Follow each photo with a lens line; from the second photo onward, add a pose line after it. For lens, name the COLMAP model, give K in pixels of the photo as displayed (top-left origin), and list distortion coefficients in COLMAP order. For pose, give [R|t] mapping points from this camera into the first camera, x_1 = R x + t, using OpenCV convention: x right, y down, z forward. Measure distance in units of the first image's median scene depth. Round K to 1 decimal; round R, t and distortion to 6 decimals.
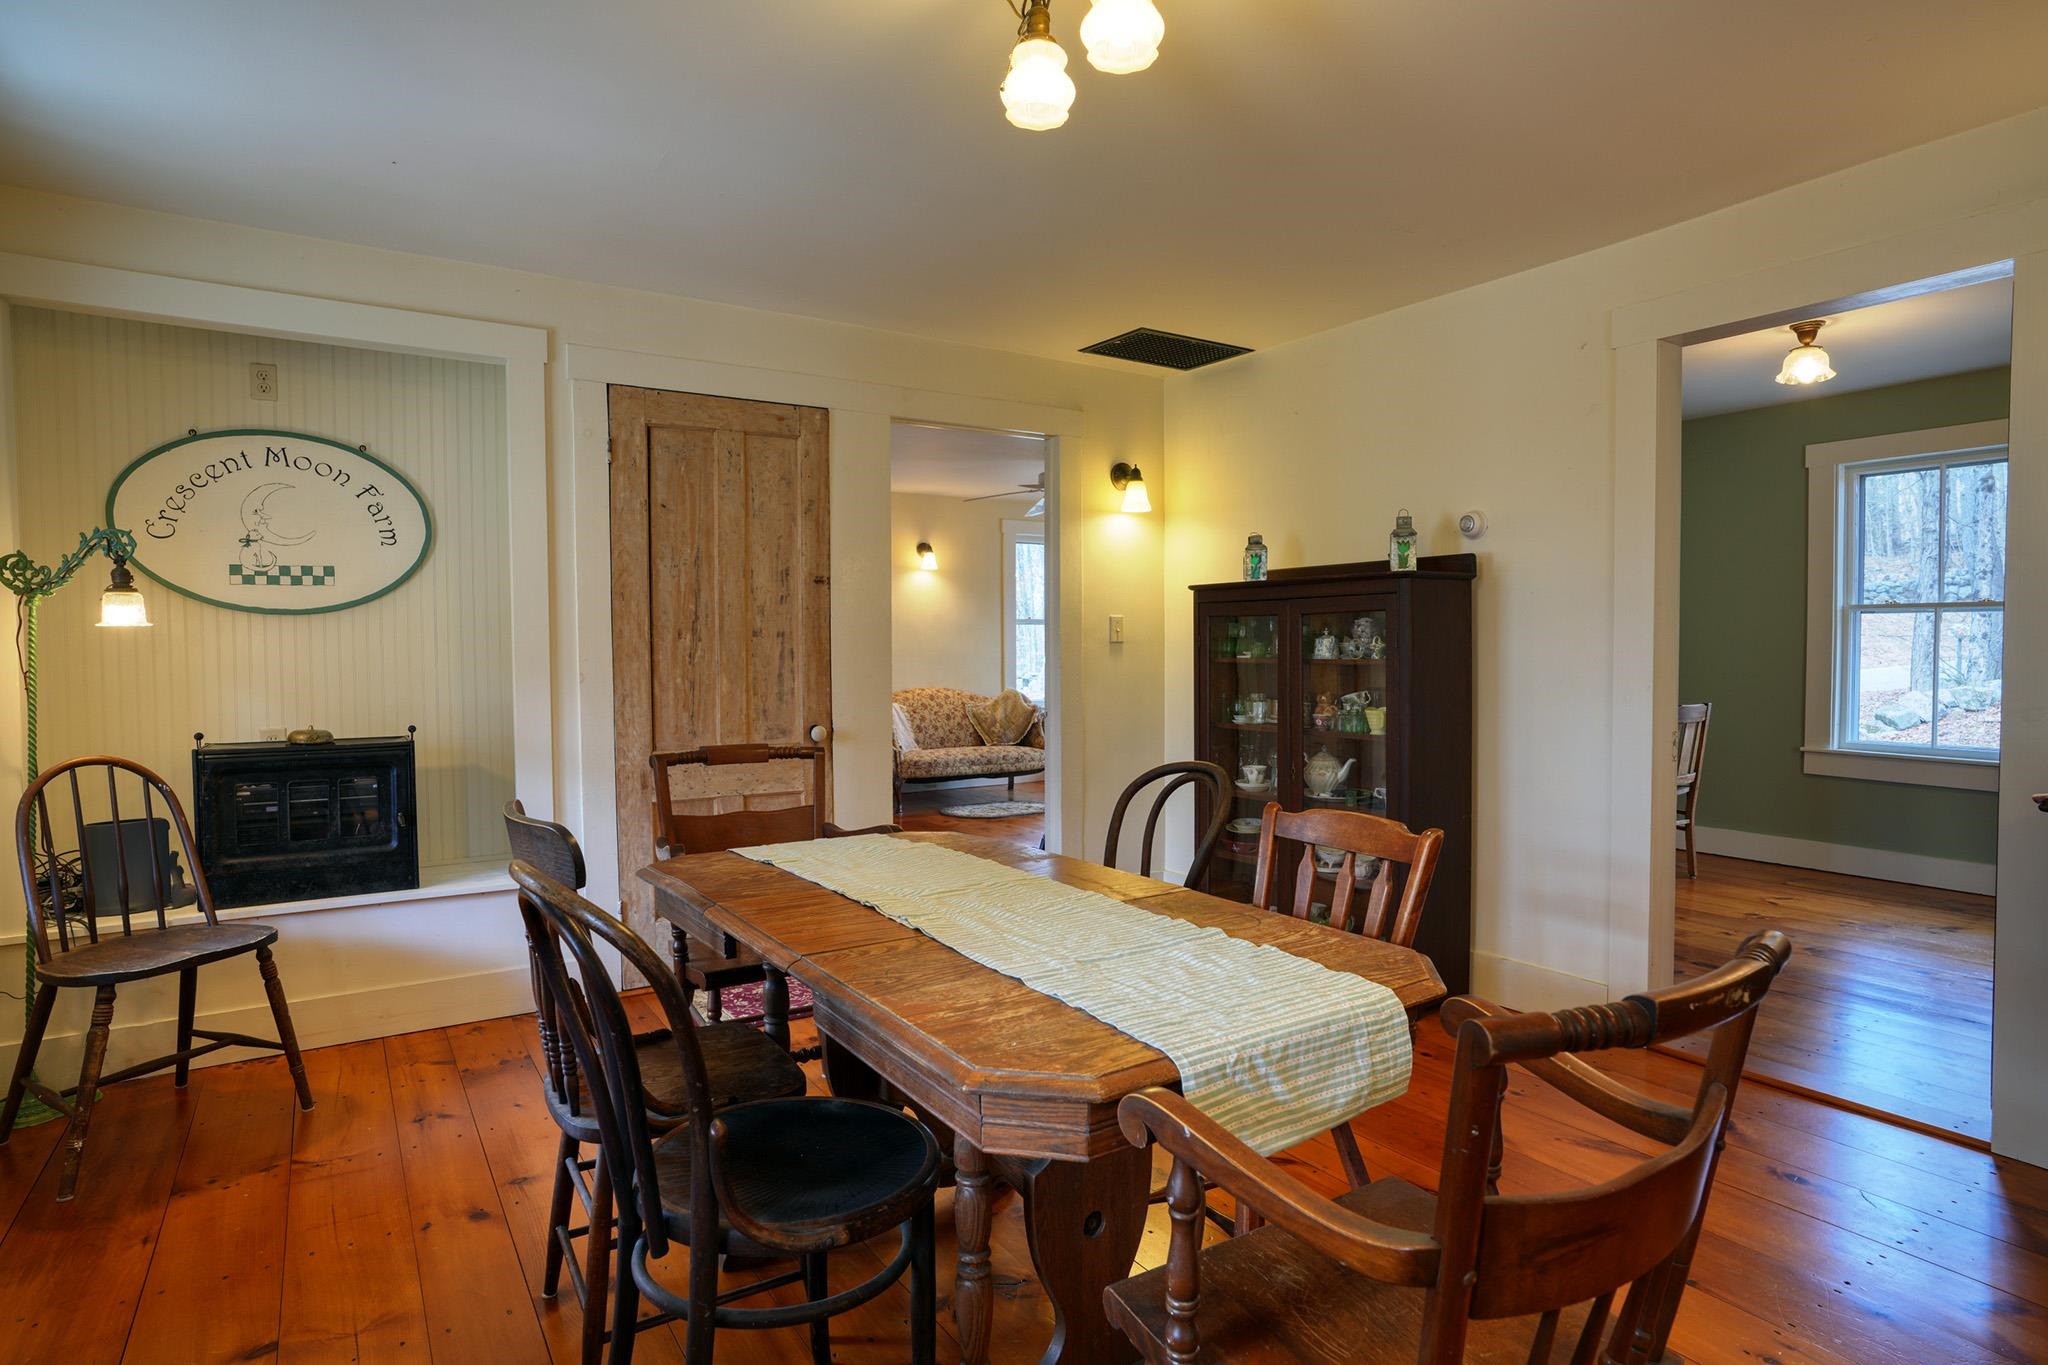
lens RADIAL K [[1124.1, 0, 1021.9], [0, 1124.1, 683.7], [0, 0, 1]] dist [0.000588, 0.001368]
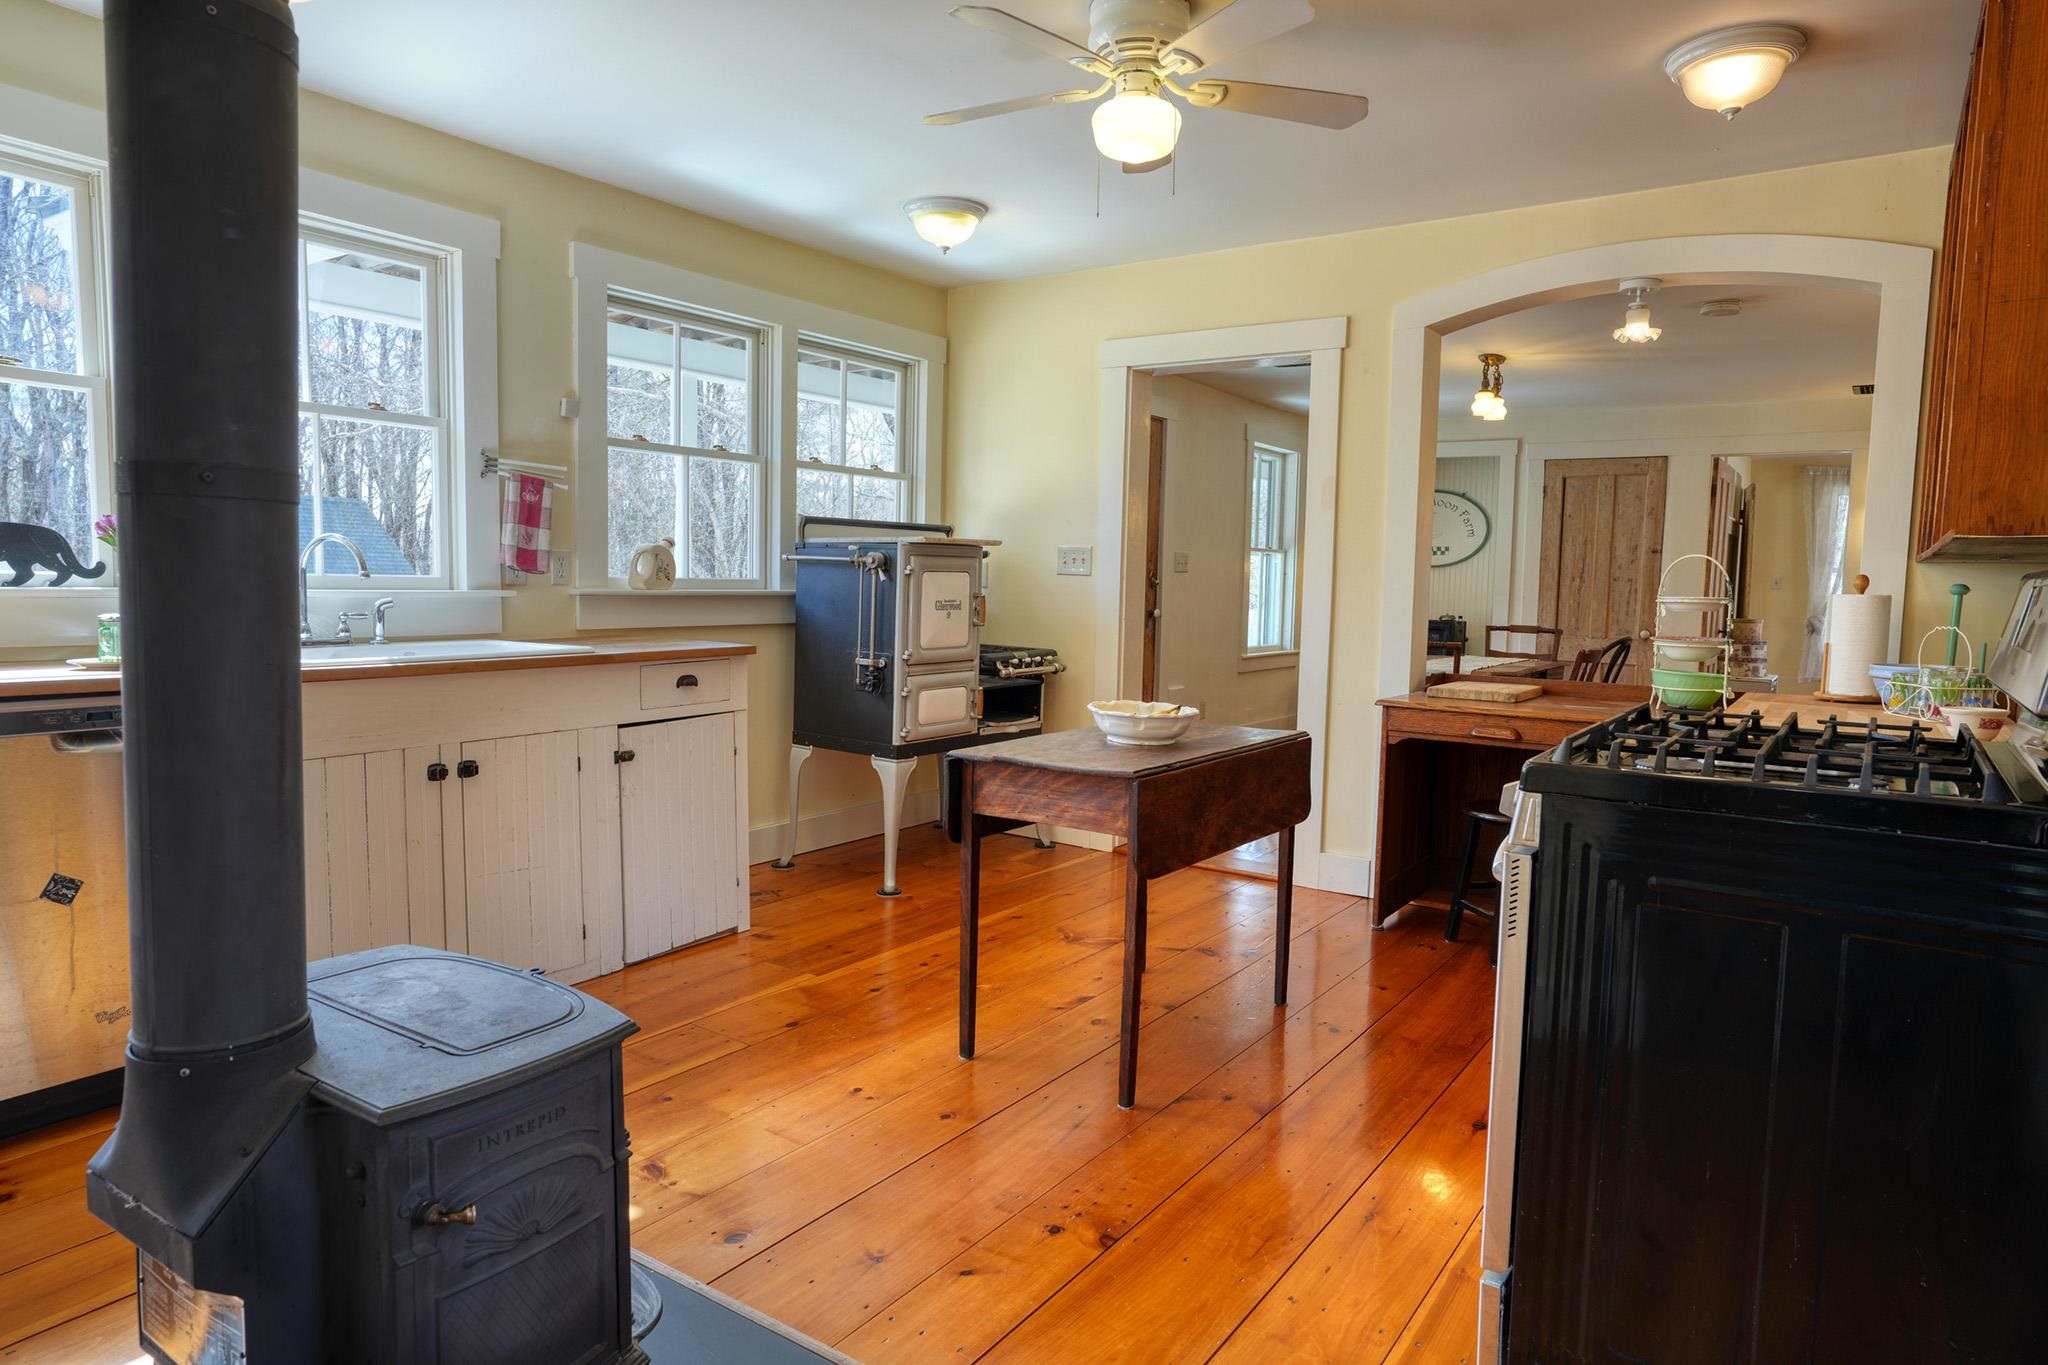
lens RADIAL K [[1244.9, 0, 1023.3], [0, 1244.9, 684.3], [0, 0, 1]] dist [0.004502, 0.001738]
pose [[0.394835, 0.097919, -0.913519, 1.369804], [-0.055982, 0.995021, 0.082459, 0.014784], [0.917045, 0.018583, 0.398351, -0.796163]]
